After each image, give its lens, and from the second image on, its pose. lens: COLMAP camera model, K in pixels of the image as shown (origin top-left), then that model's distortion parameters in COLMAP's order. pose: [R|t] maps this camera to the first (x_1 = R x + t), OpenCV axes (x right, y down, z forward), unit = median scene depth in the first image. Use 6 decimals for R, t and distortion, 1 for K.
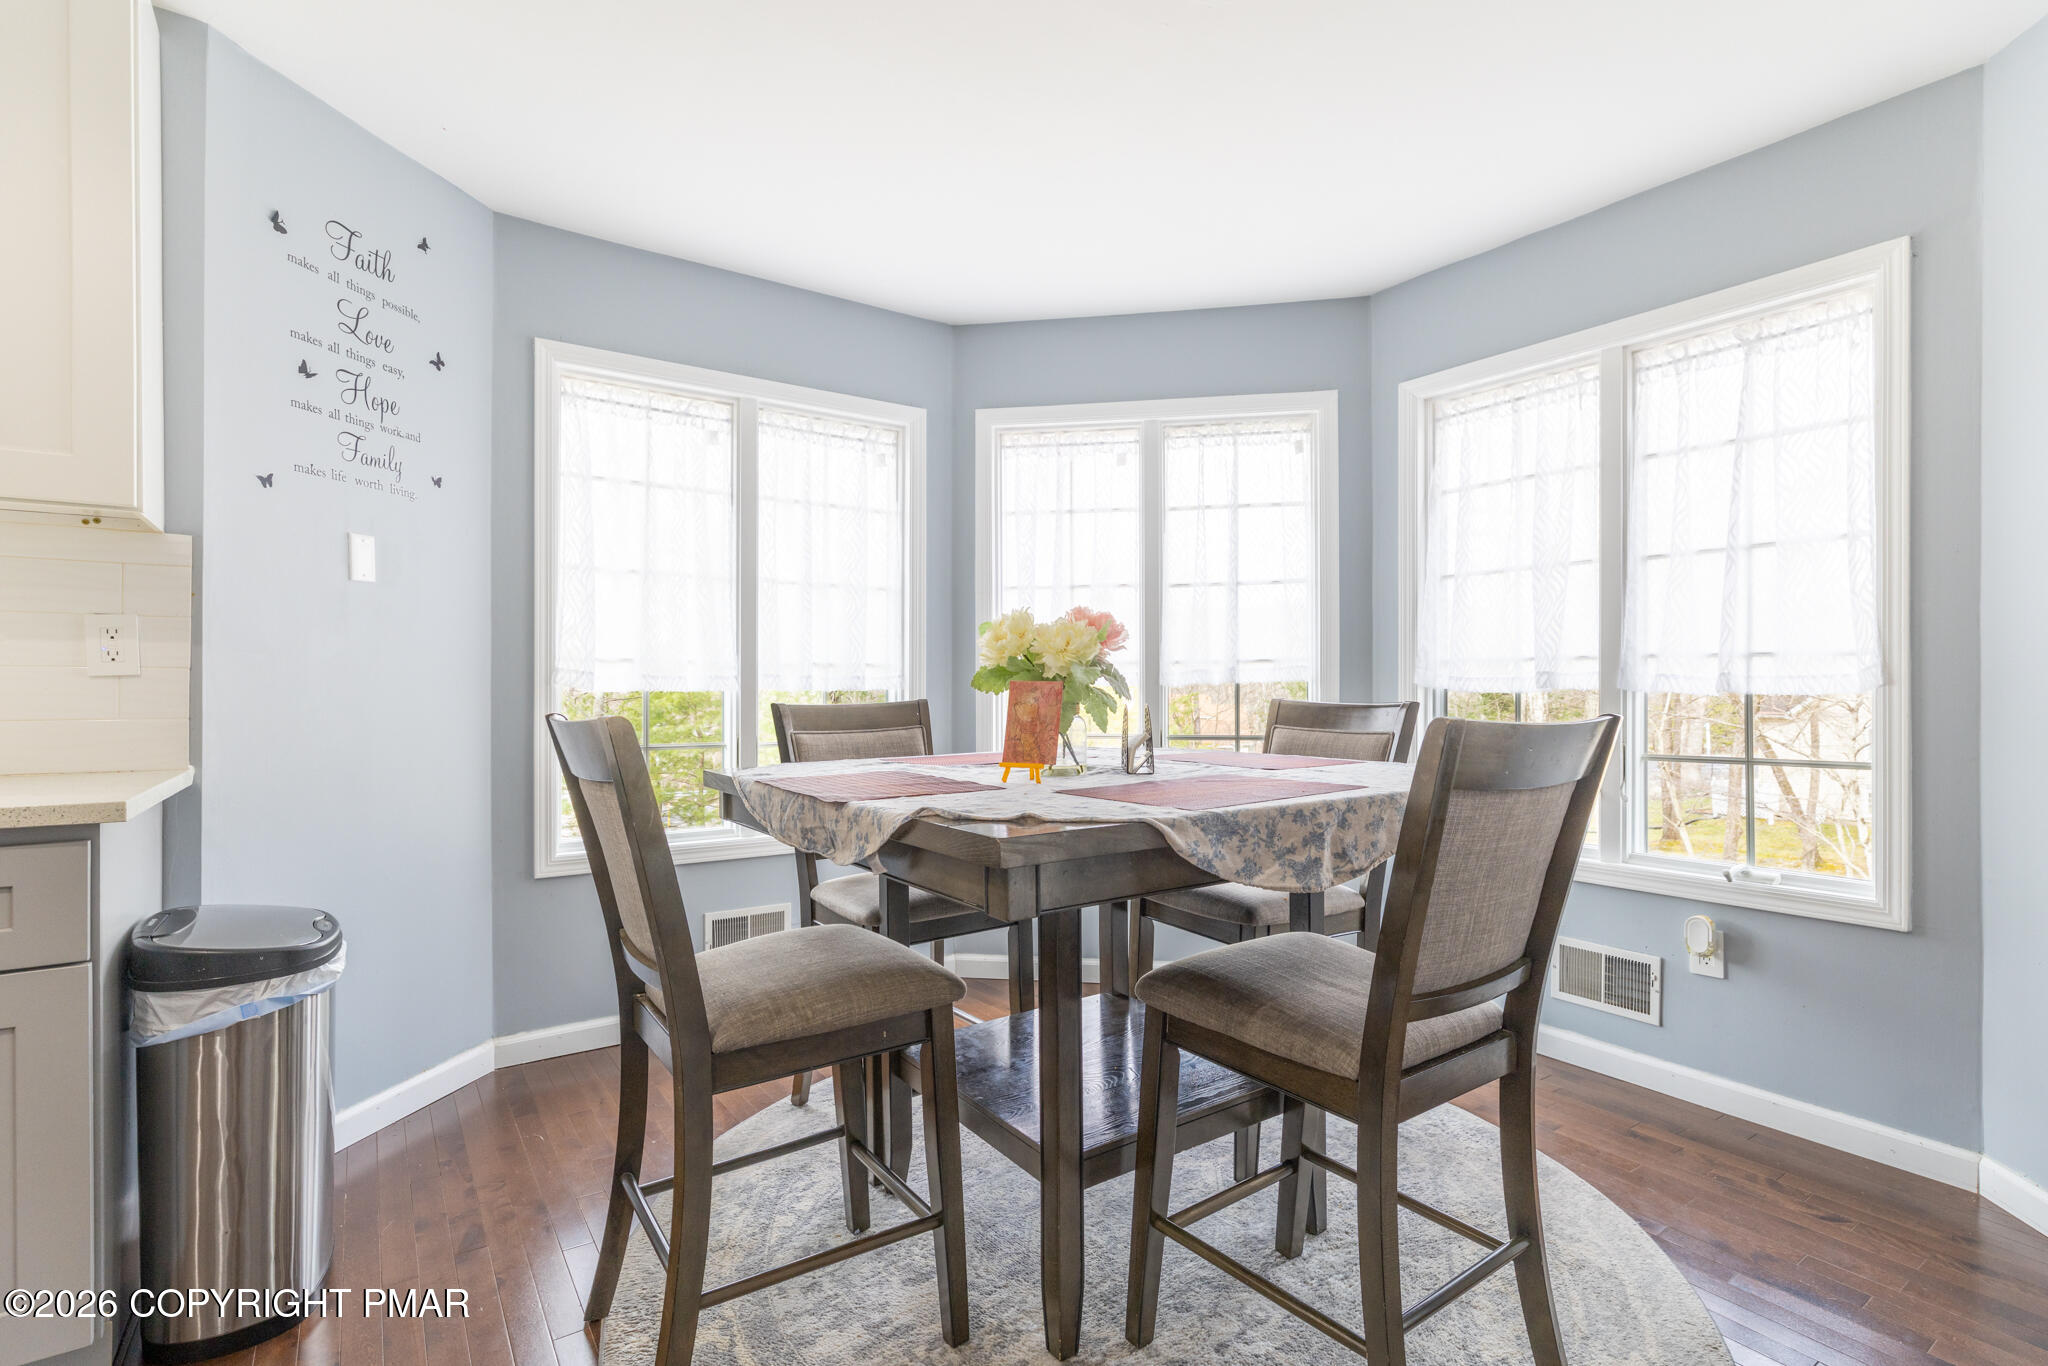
lens RADIAL K [[951.3, 0, 1022.7], [0, 951.3, 689.4], [0, 0, 1]] dist [-0.002187, -0.000014]
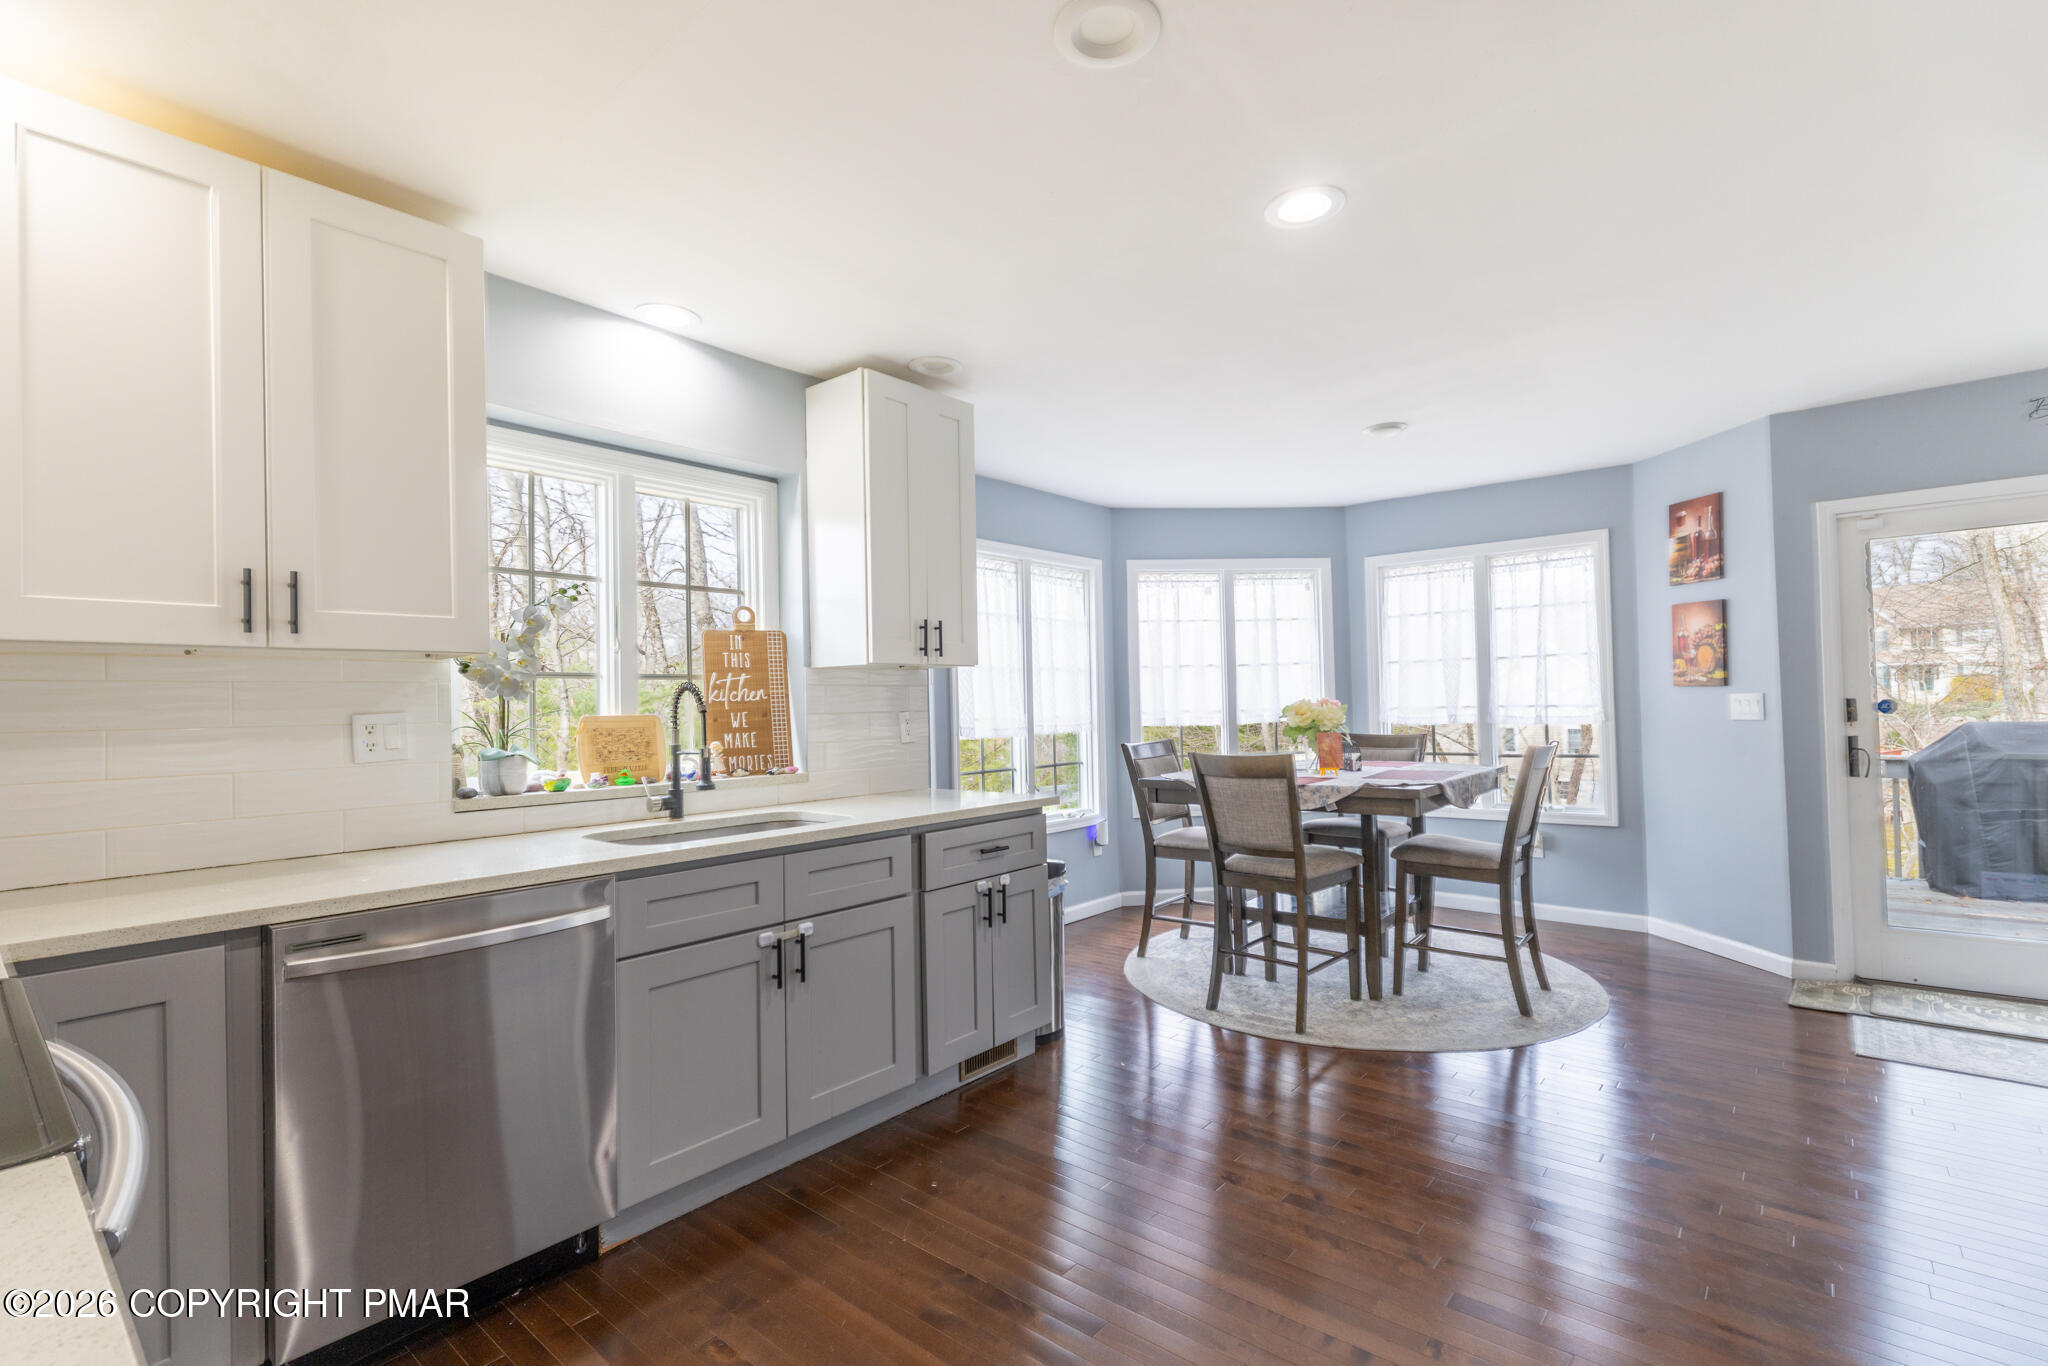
lens RADIAL K [[951.3, 0, 1015.5], [0, 951.3, 683.1], [0, 0, 1]] dist [-0.002187, -0.000014]
pose [[0.963060, -0.016288, 0.268795, -0.765654], [0.024757, 0.999297, -0.028147, -0.045138], [-0.268148, 0.033762, 0.962786, -0.590028]]
